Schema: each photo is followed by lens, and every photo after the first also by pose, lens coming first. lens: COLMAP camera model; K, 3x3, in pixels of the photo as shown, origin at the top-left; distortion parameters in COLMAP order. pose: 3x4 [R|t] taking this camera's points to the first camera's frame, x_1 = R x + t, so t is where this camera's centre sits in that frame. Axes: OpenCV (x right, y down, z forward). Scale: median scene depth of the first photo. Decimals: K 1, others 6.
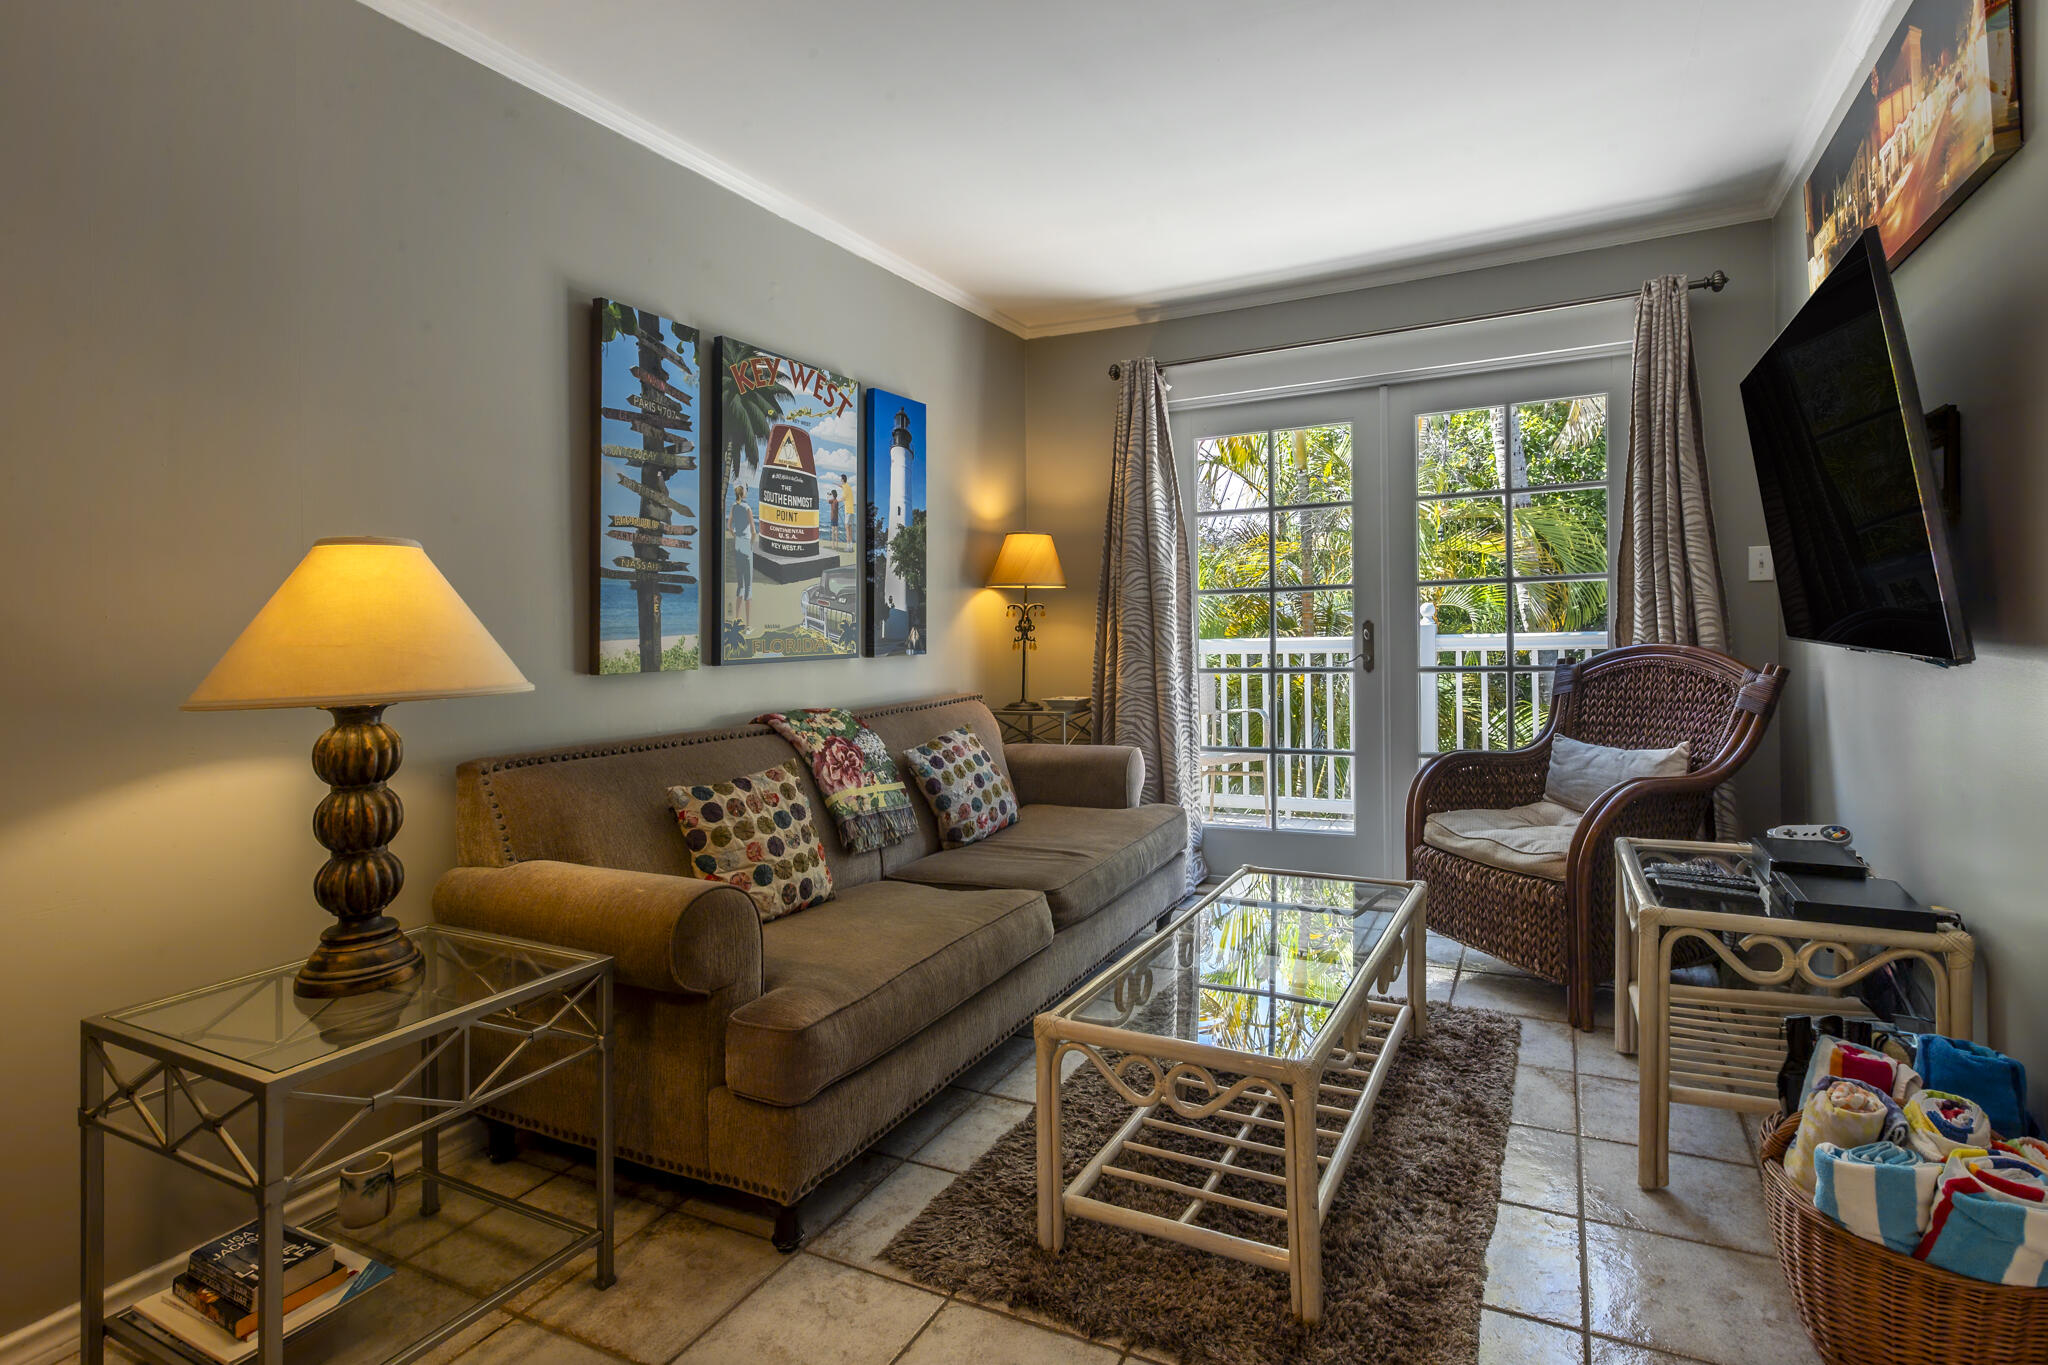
lens RADIAL K [[1039.5, 0, 1072.1], [0, 1039.5, 580.1], [0, 0, 1]] dist [0.000220, -0.000203]
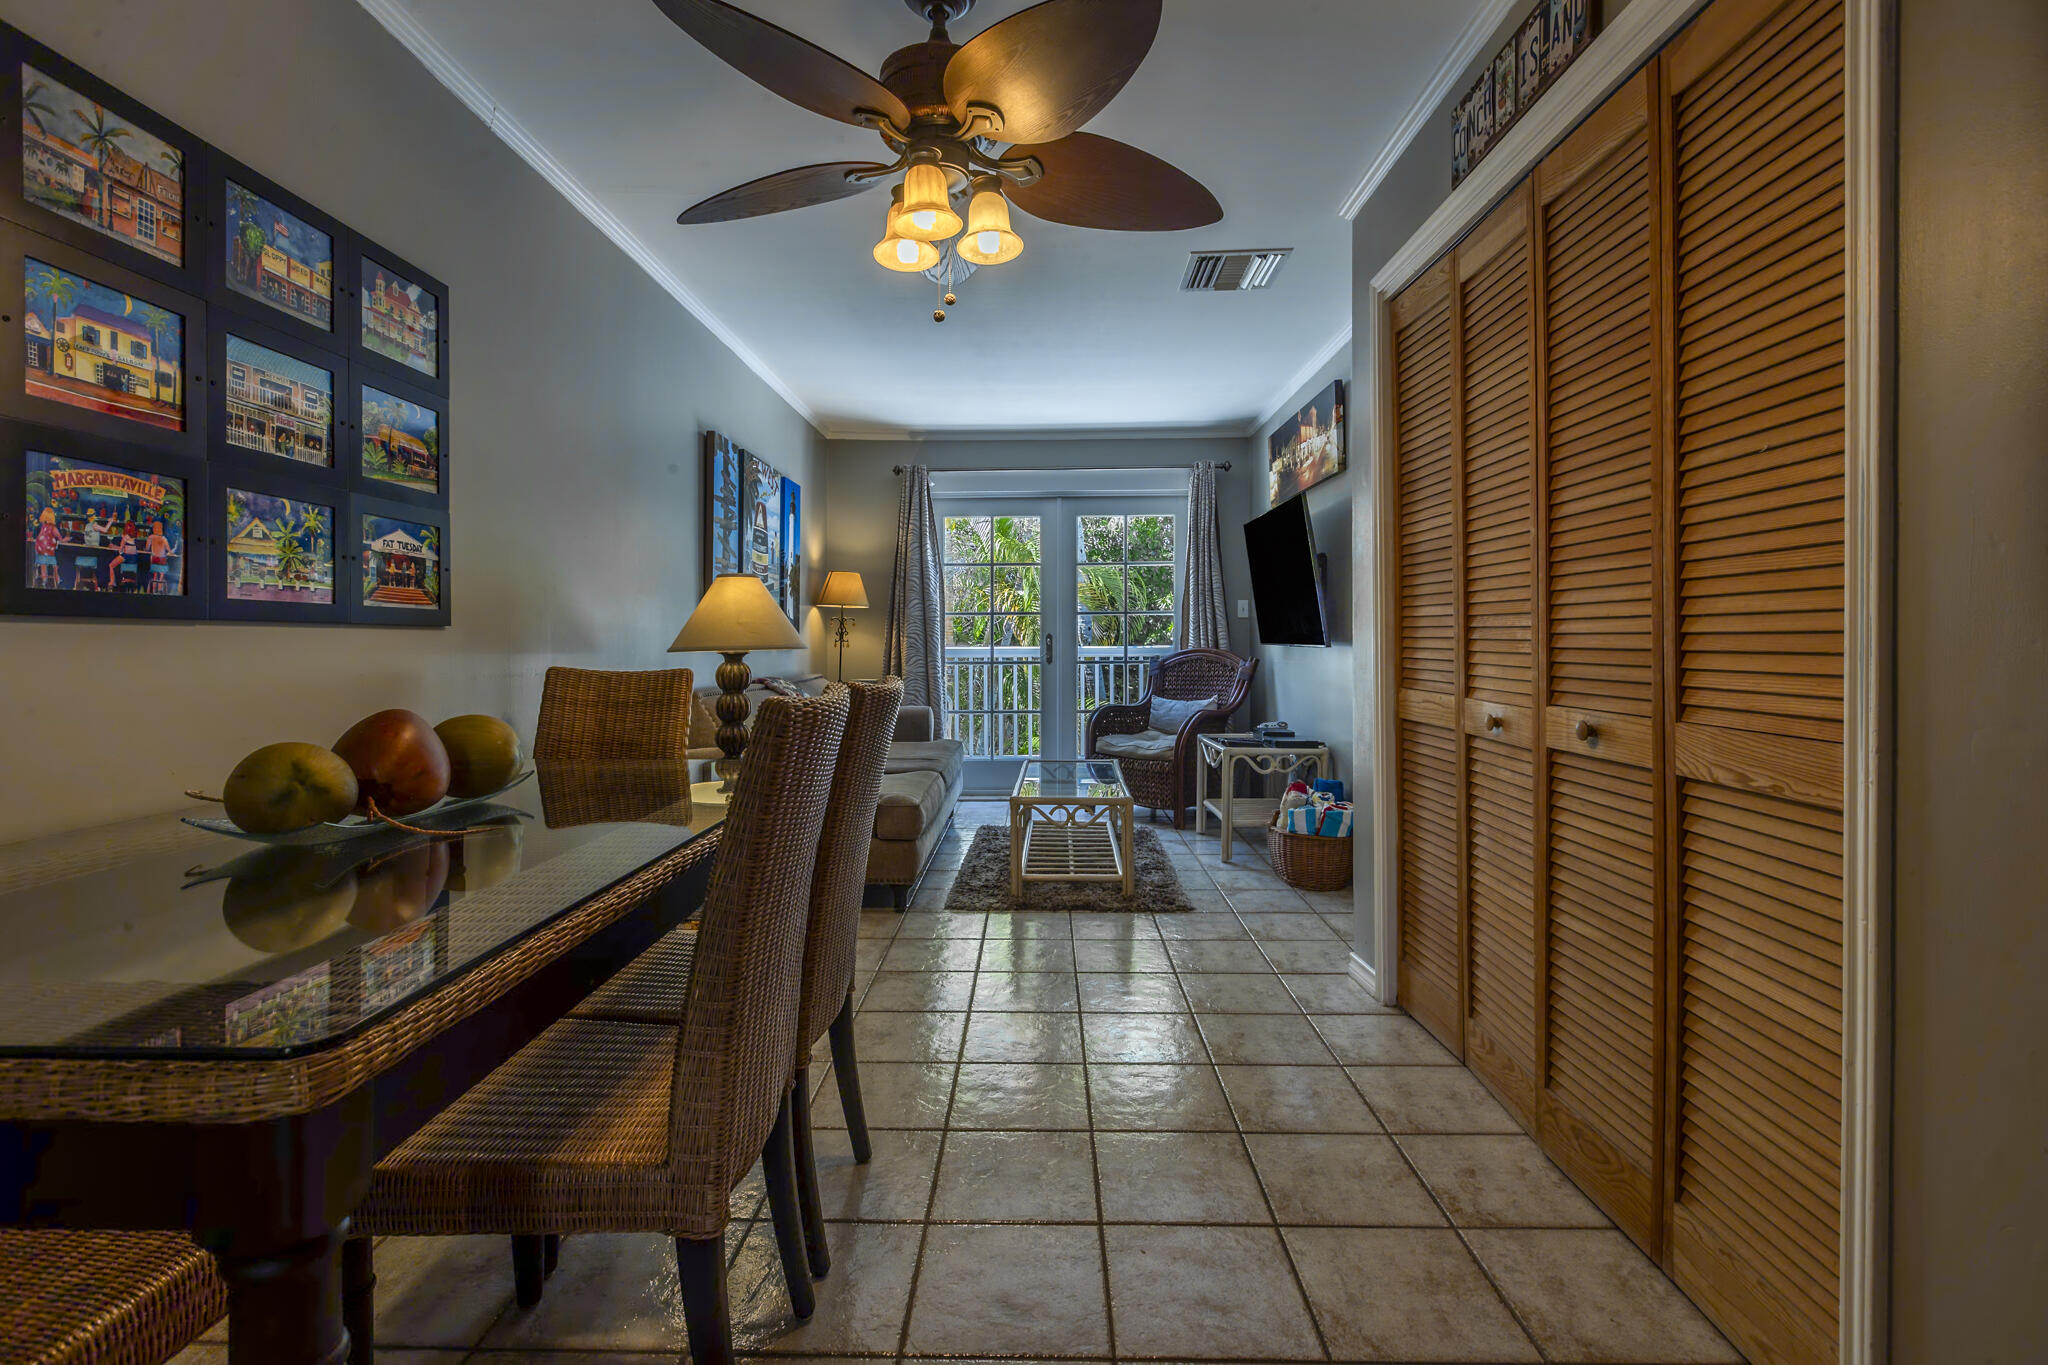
lens RADIAL K [[926.9, 0, 1023.3], [0, 926.9, 640.9], [0, 0, 1]] dist [0.015801, -0.000308]
pose [[0.915582, 0.016600, 0.401787, -0.471982], [-0.029256, 0.999250, 0.025383, 0.018027], [-0.401065, -0.034995, 0.915381, -0.479718]]
